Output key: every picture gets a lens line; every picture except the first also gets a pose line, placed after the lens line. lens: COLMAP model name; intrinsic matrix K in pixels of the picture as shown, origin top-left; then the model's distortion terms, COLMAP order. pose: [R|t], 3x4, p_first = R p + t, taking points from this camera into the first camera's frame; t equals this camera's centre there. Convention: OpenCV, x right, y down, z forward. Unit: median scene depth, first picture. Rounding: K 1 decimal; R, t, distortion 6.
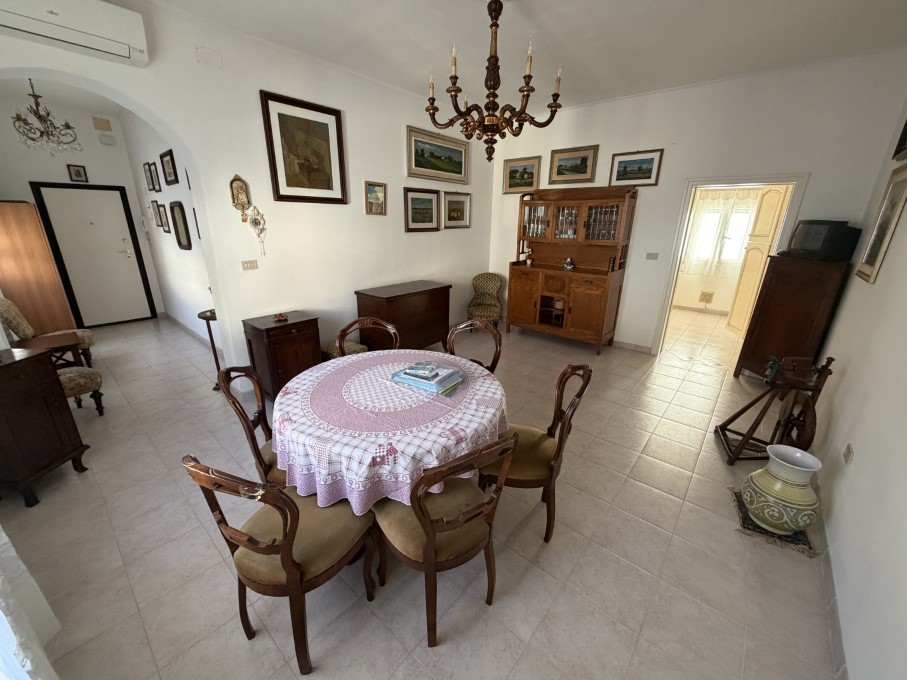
lens RADIAL K [[360.6, 0, 452.3], [0, 360.6, 339.6], [0, 0, 1]] dist [-0.001991, 0.000161]
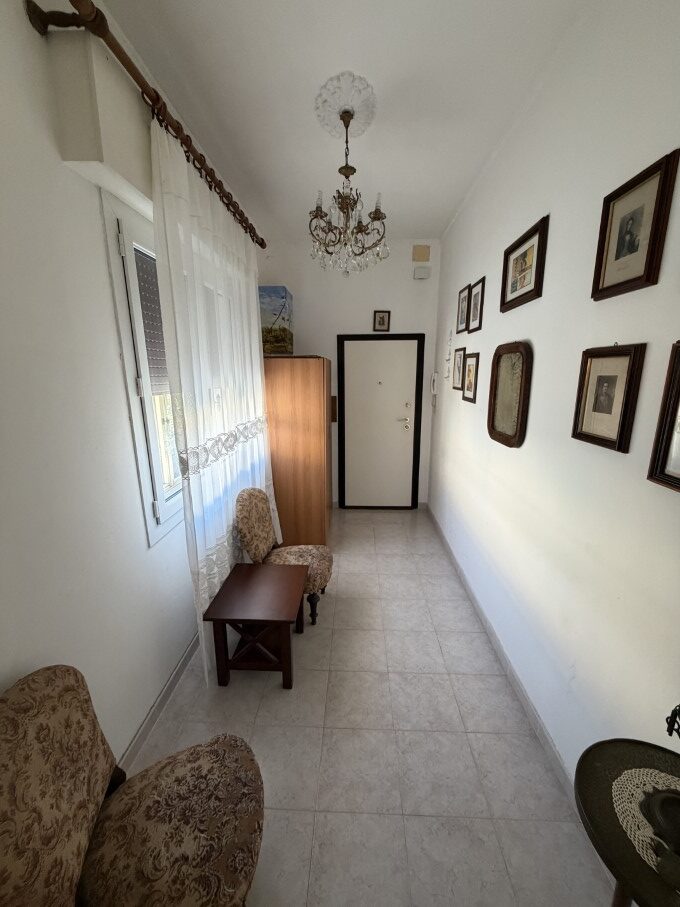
lens RADIAL K [[360.6, 0, 340.2], [0, 360.6, 451.7], [0, 0, 1]] dist [-0.001991, 0.000161]
pose [[0.621528, 0.155201, -0.767864, -0.468077], [-0.234739, 0.972037, 0.006465, -0.175899], [0.747396, 0.176230, 0.640580, 0.498005]]
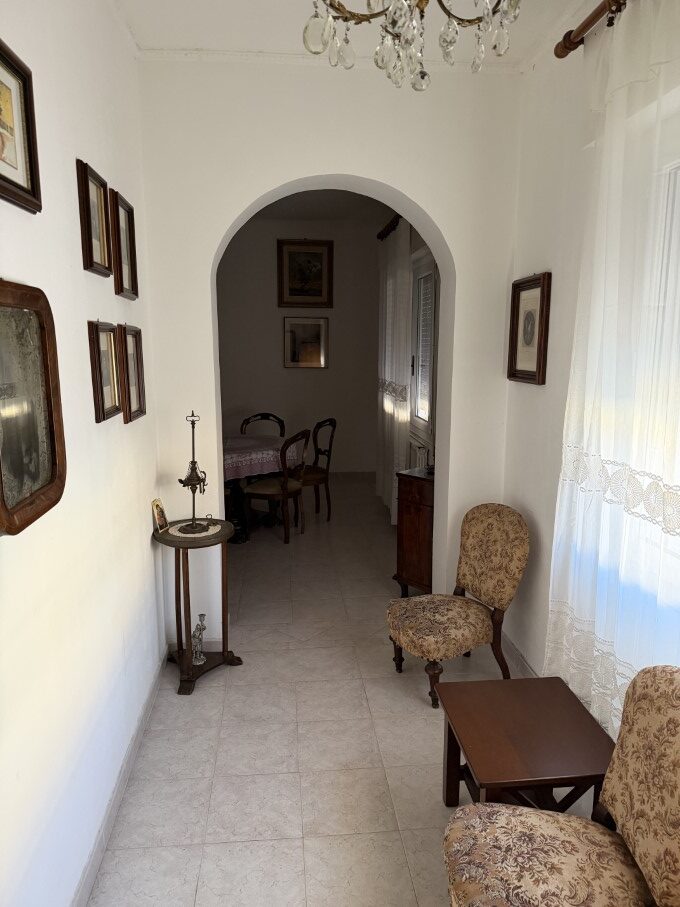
lens RADIAL K [[631.4, 0, 340.4], [0, 631.4, 454.7], [0, 0, 1]] dist [-0.000876, -0.000370]
pose [[-0.725578, -0.140194, 0.673708, -0.998087], [0.202961, 0.891877, 0.404180, -0.353357], [-0.657529, 0.430001, -0.618672, 0.996151]]
